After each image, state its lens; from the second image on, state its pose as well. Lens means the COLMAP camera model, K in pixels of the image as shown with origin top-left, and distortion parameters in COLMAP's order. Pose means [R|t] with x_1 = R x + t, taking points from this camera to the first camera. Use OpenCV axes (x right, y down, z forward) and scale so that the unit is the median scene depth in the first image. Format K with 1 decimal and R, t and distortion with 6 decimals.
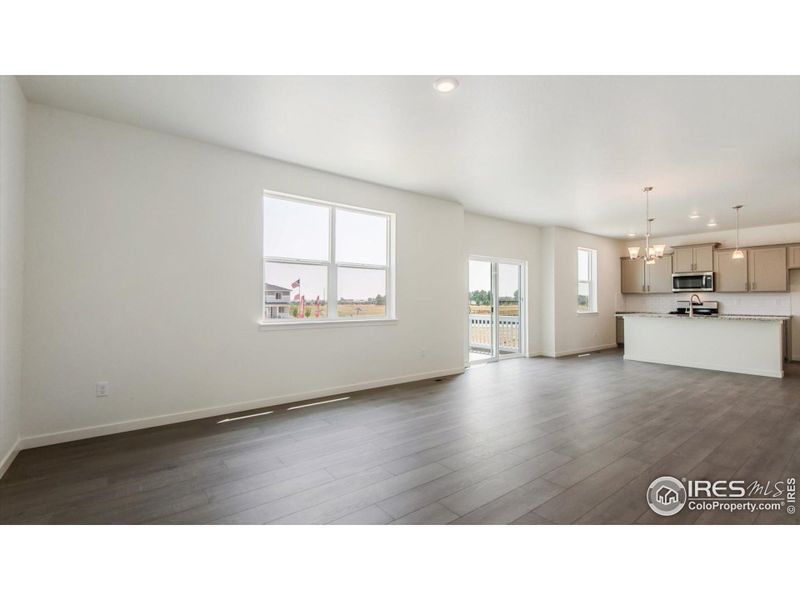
lens RADIAL K [[373.7, 0, 398.9], [0, 373.7, 298.8], [0, 0, 1]] dist [0.002800, -0.002844]
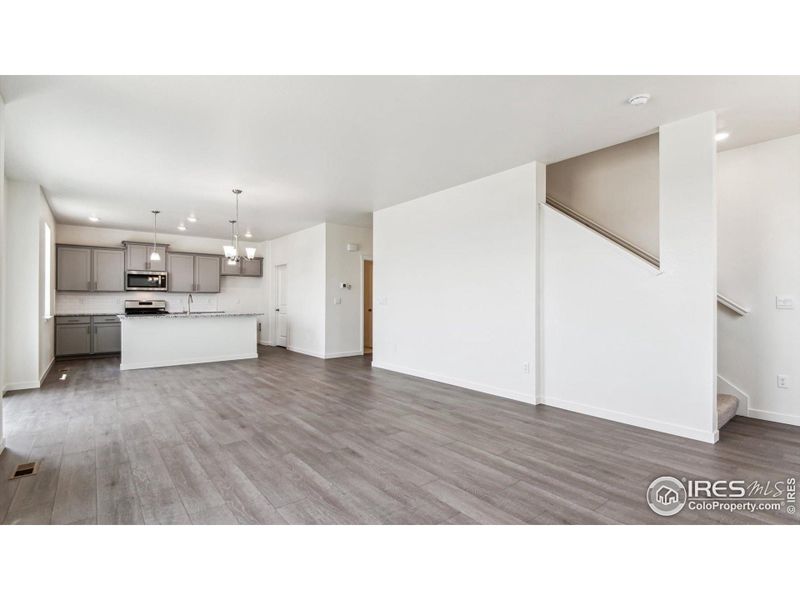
lens RADIAL K [[396.8, 0, 415.4], [0, 396.8, 299.4], [0, 0, 1]] dist [-0.002293, -0.000790]
pose [[-0.053794, 0.000200, 0.998552, -0.287956], [-0.003545, 0.999994, -0.000391, 0.001296], [-0.998546, -0.003561, -0.053793, 0.362502]]
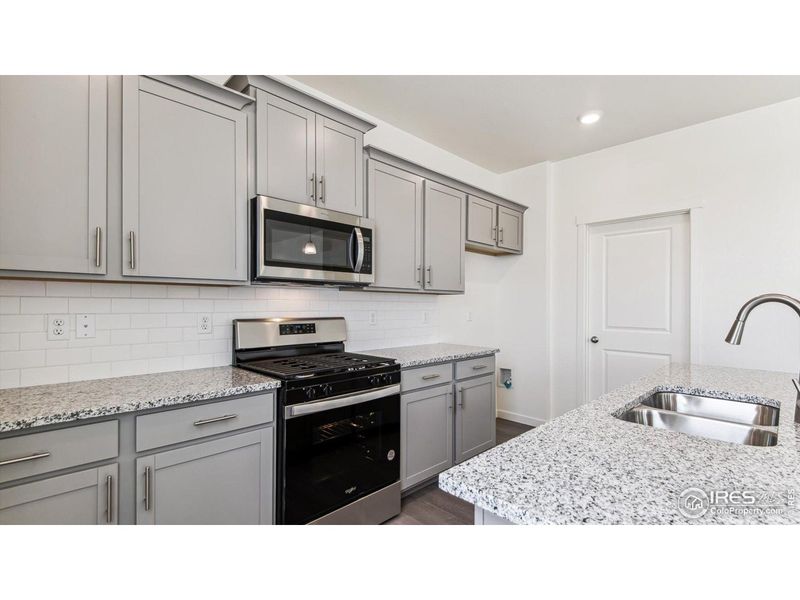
lens RADIAL K [[373.7, 0, 401.2], [0, 373.7, 305.4], [0, 0, 1]] dist [0.002800, -0.002844]
pose [[-0.128553, -0.007436, 0.991675, 0.530610], [-0.011544, 0.999915, 0.006001, -0.005980], [-0.991635, -0.010677, -0.128628, 0.991580]]
